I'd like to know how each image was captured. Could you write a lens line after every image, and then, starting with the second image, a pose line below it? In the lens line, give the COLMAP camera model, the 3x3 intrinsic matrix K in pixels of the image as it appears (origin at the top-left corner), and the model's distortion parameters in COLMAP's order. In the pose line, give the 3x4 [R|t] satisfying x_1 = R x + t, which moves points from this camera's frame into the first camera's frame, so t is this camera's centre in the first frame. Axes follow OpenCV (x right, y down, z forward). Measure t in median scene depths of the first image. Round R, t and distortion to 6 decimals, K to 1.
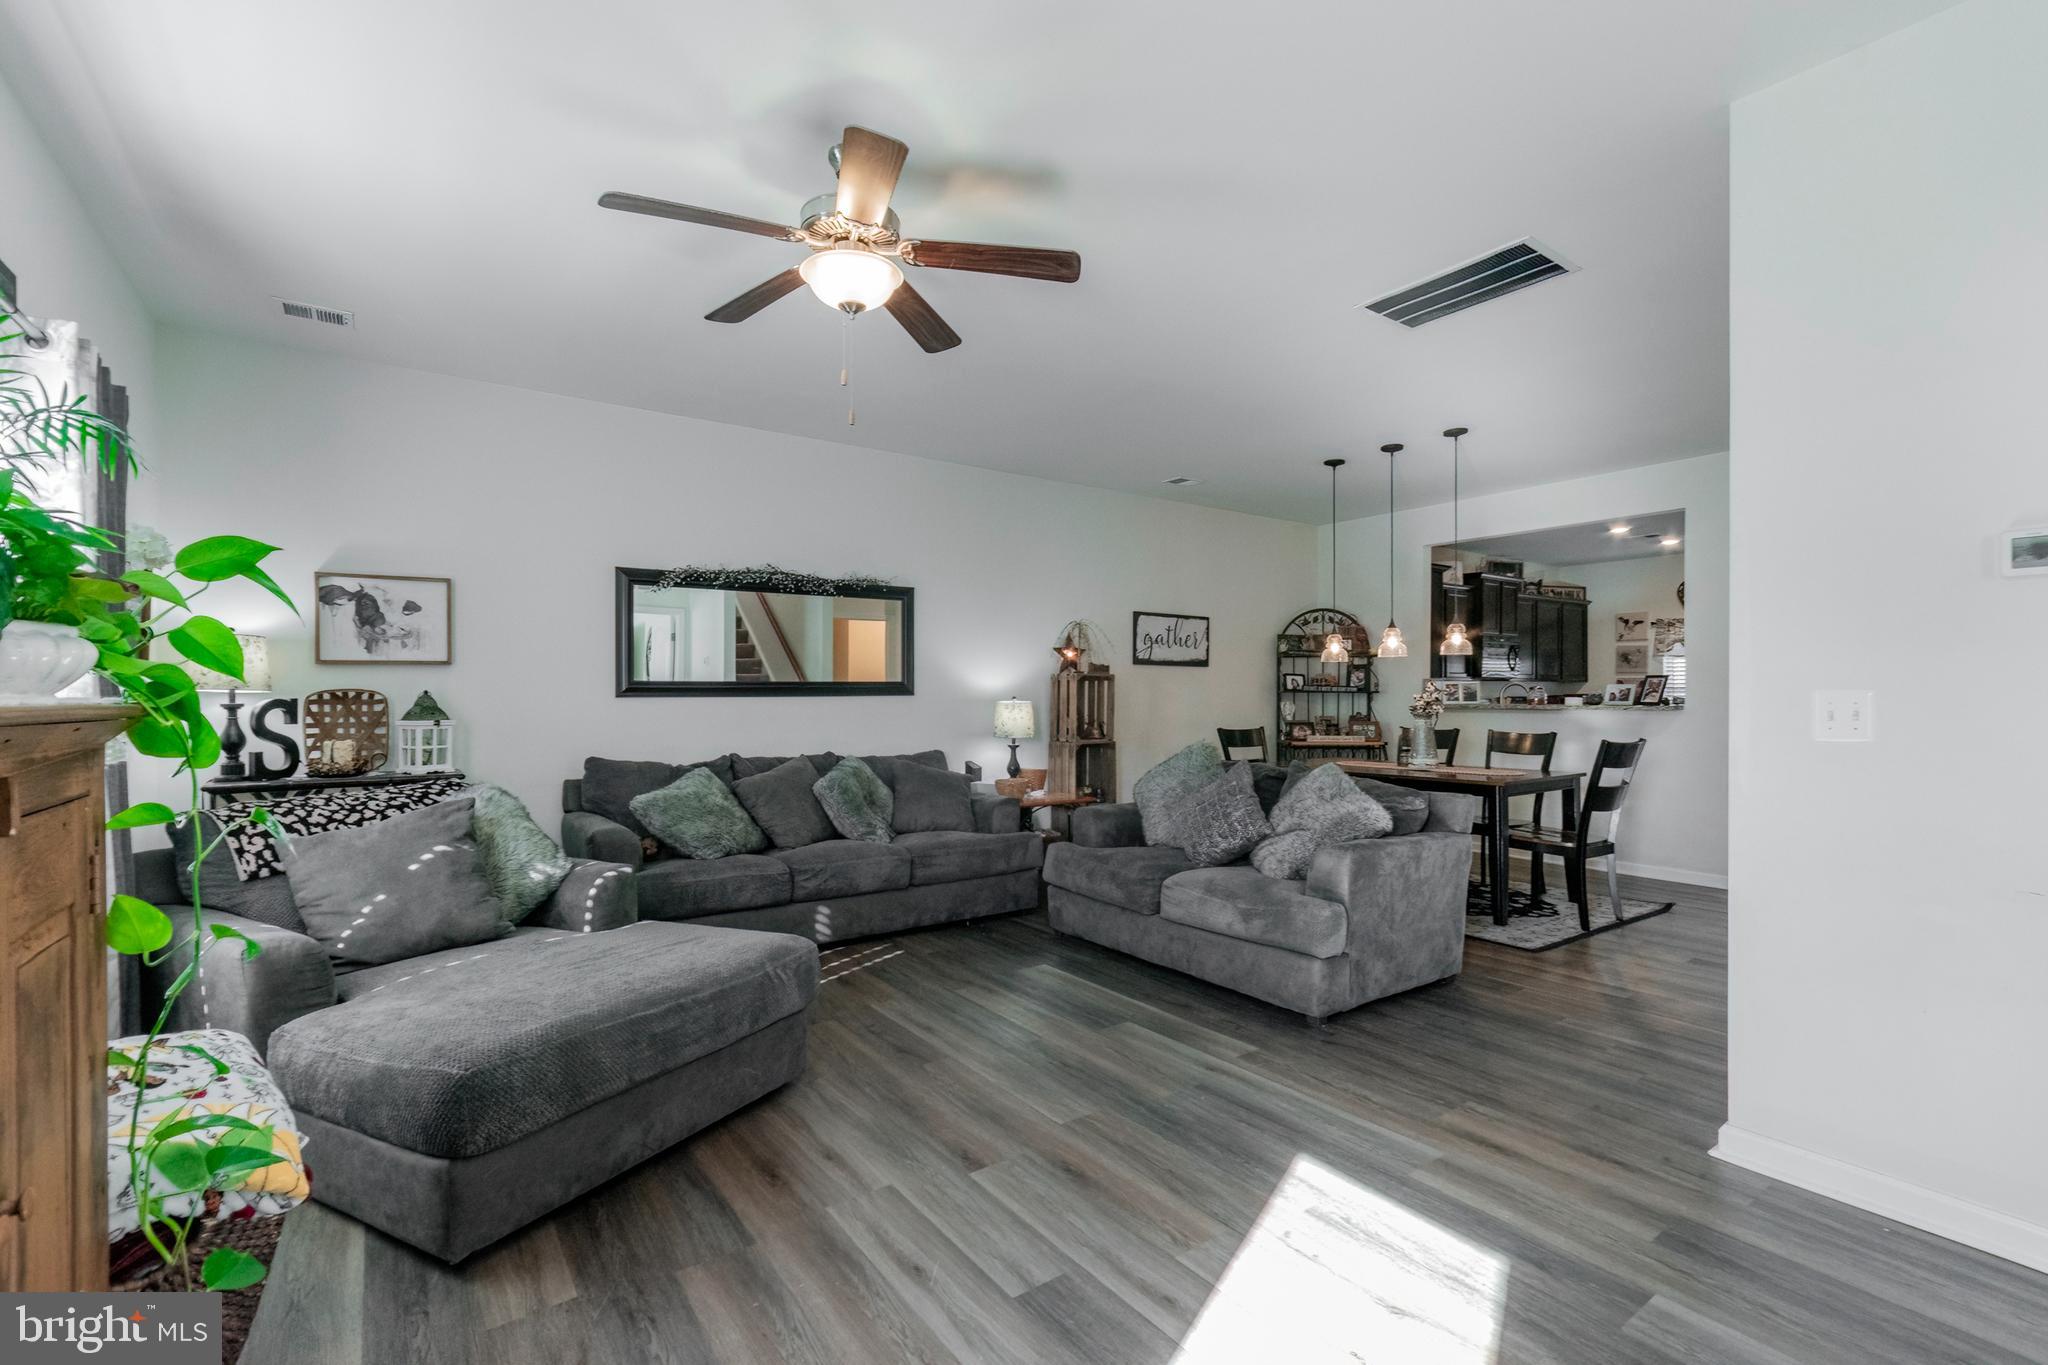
lens RADIAL K [[897.0, 0, 1026.4], [0, 897.0, 686.2], [0, 0, 1]] dist [0.007497, -0.002032]
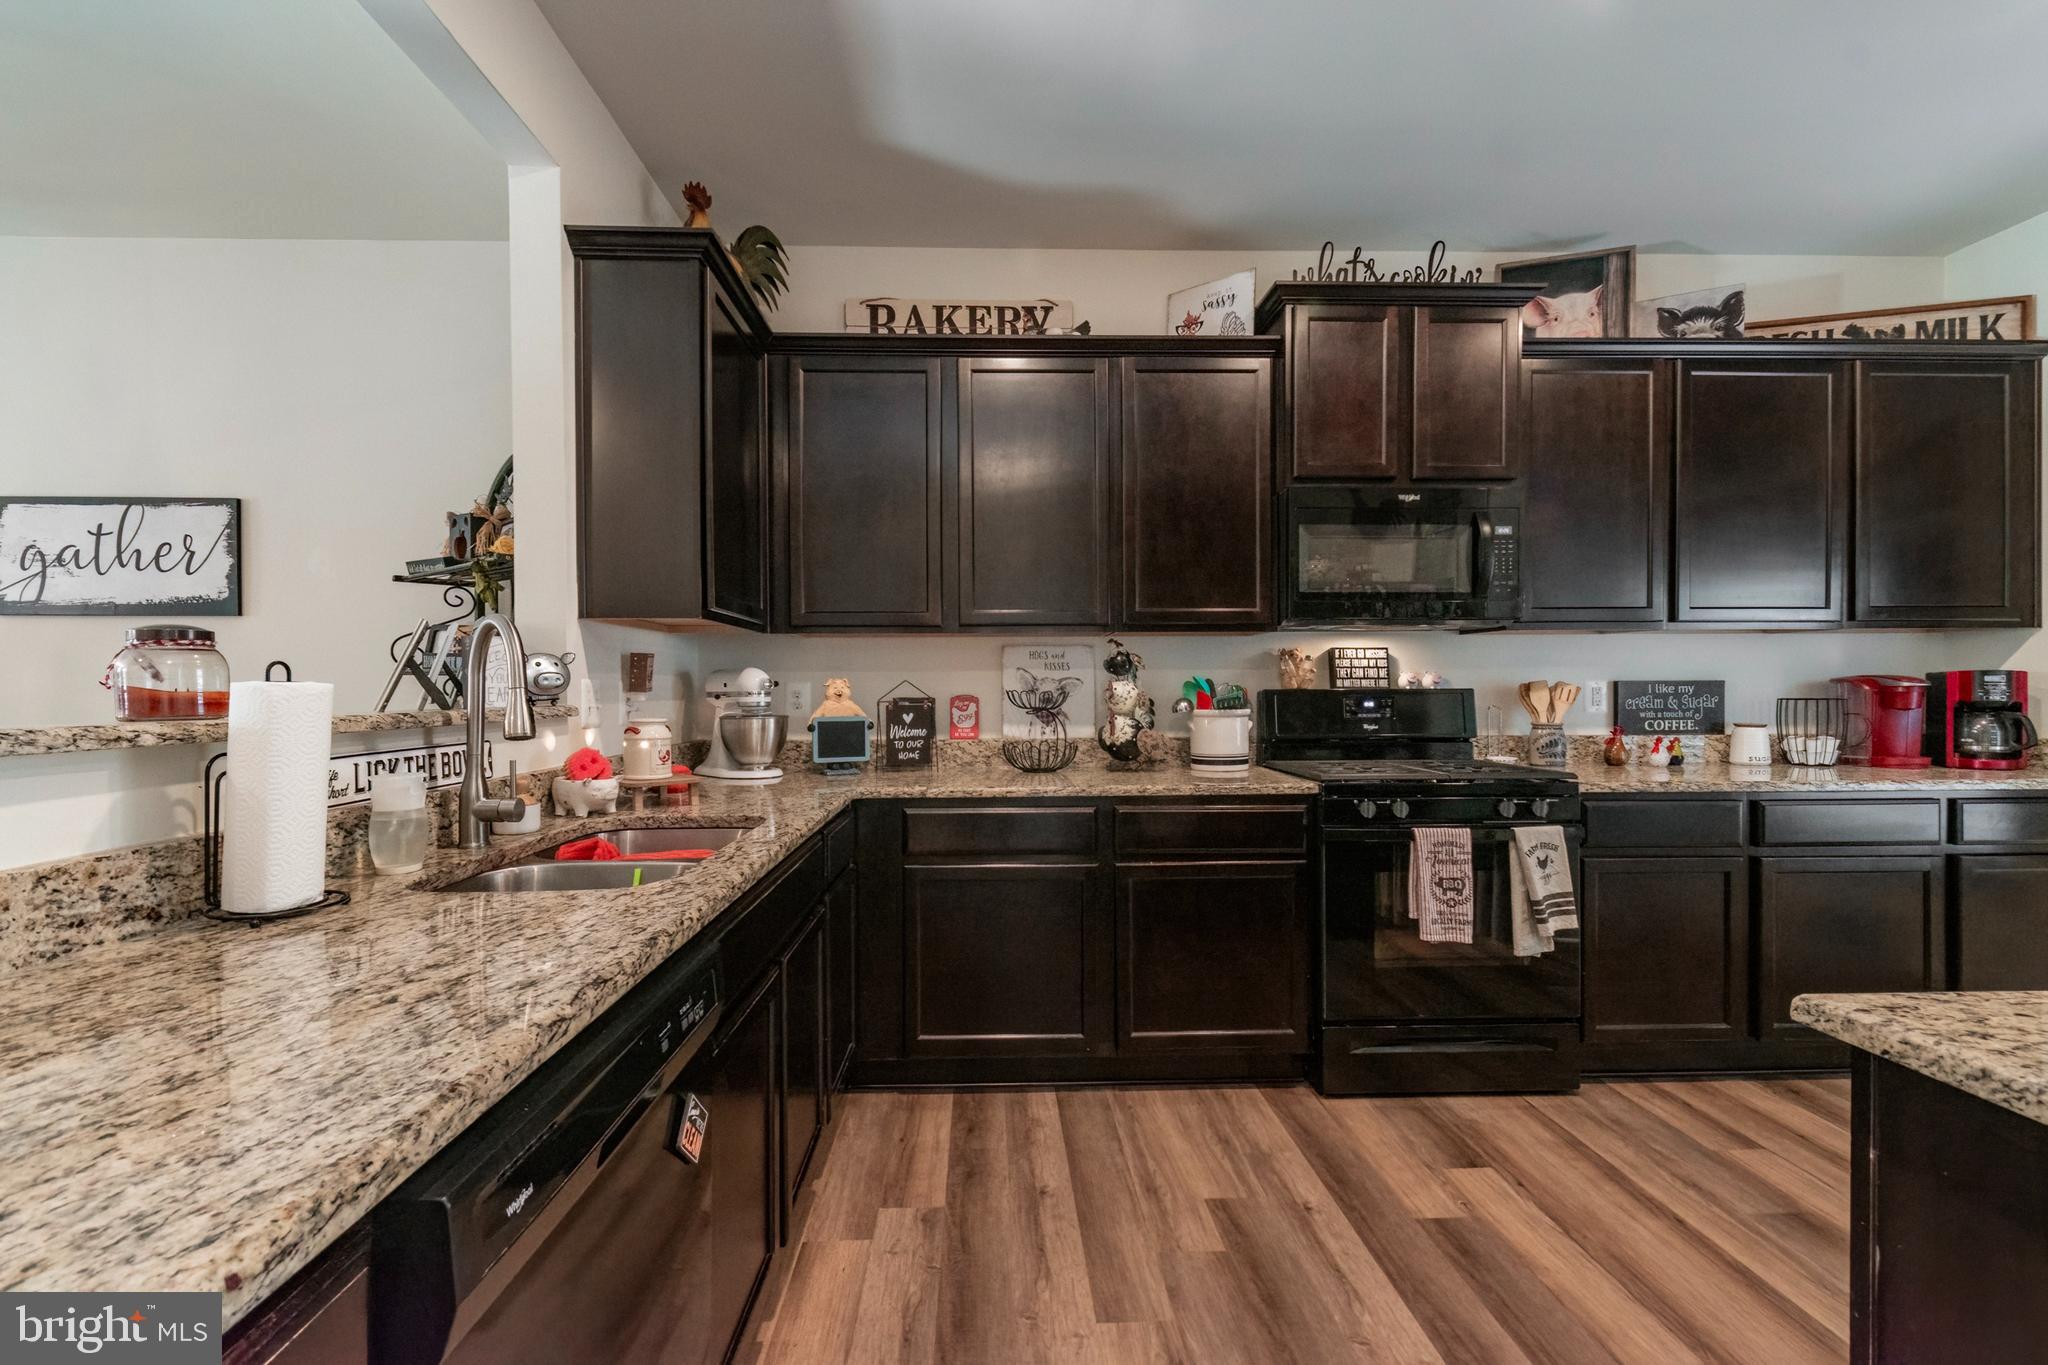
lens RADIAL K [[897.0, 0, 1016.2], [0, 897.0, 690.8], [0, 0, 1]] dist [0.007497, -0.002032]
pose [[0.832734, -0.000627, -0.553672, 1.215503], [0.009549, 0.999867, 0.013230, 0.019331], [0.553590, -0.016305, 0.832629, 1.380738]]
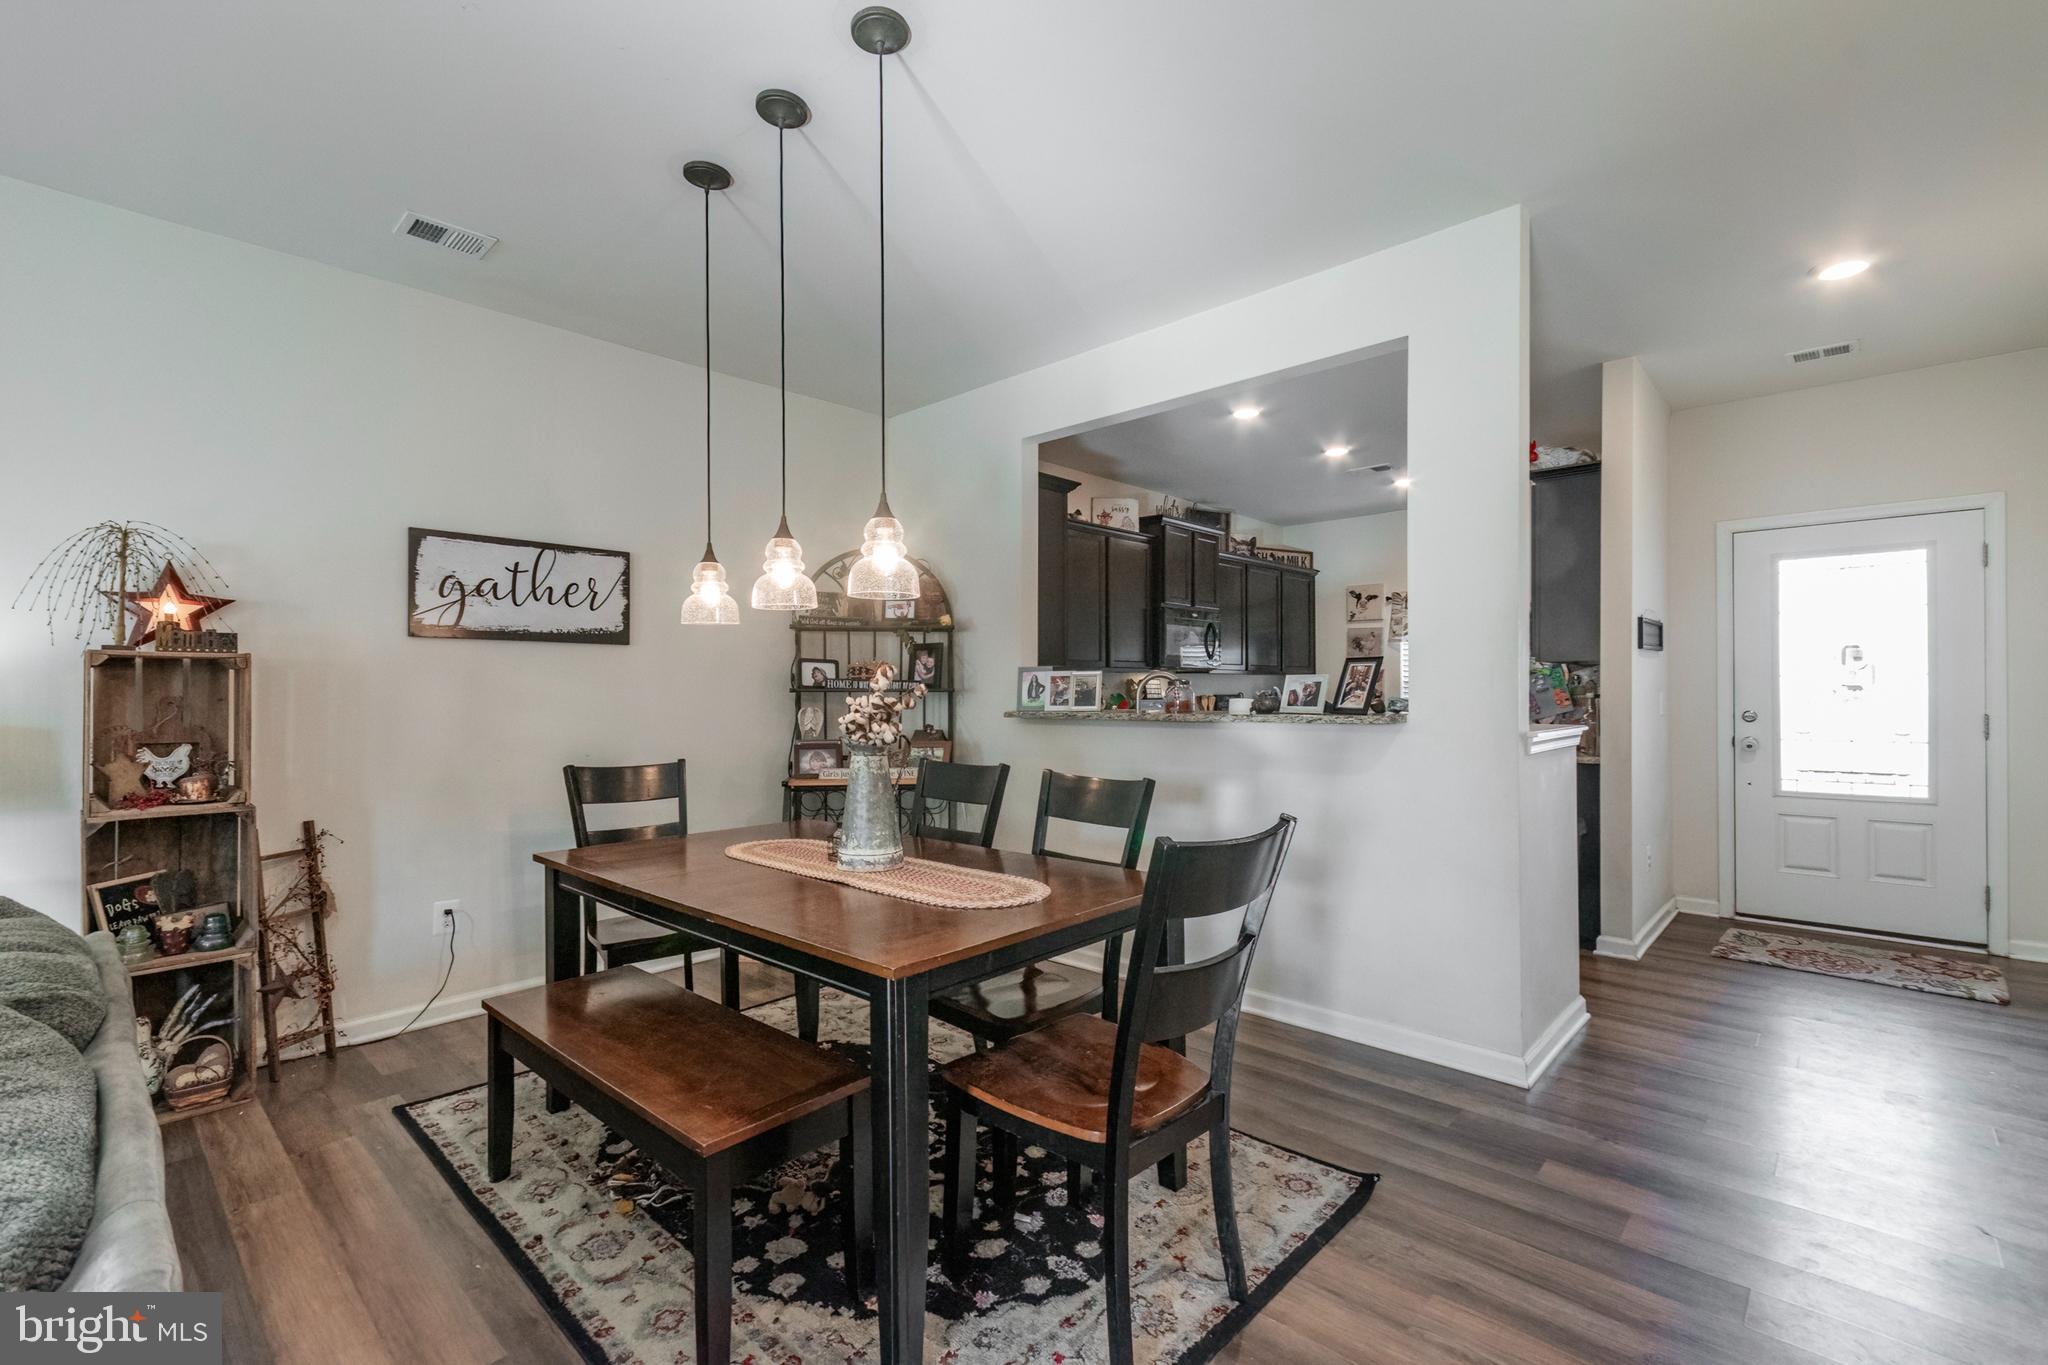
lens RADIAL K [[897.0, 0, 1016.6], [0, 897.0, 691.4], [0, 0, 1]] dist [0.007497, -0.002032]
pose [[0.980985, -0.004690, 0.194025, 0.530723], [0.002914, 0.999951, 0.009439, 0.002867], [-0.194059, -0.008694, 0.980951, 0.696337]]
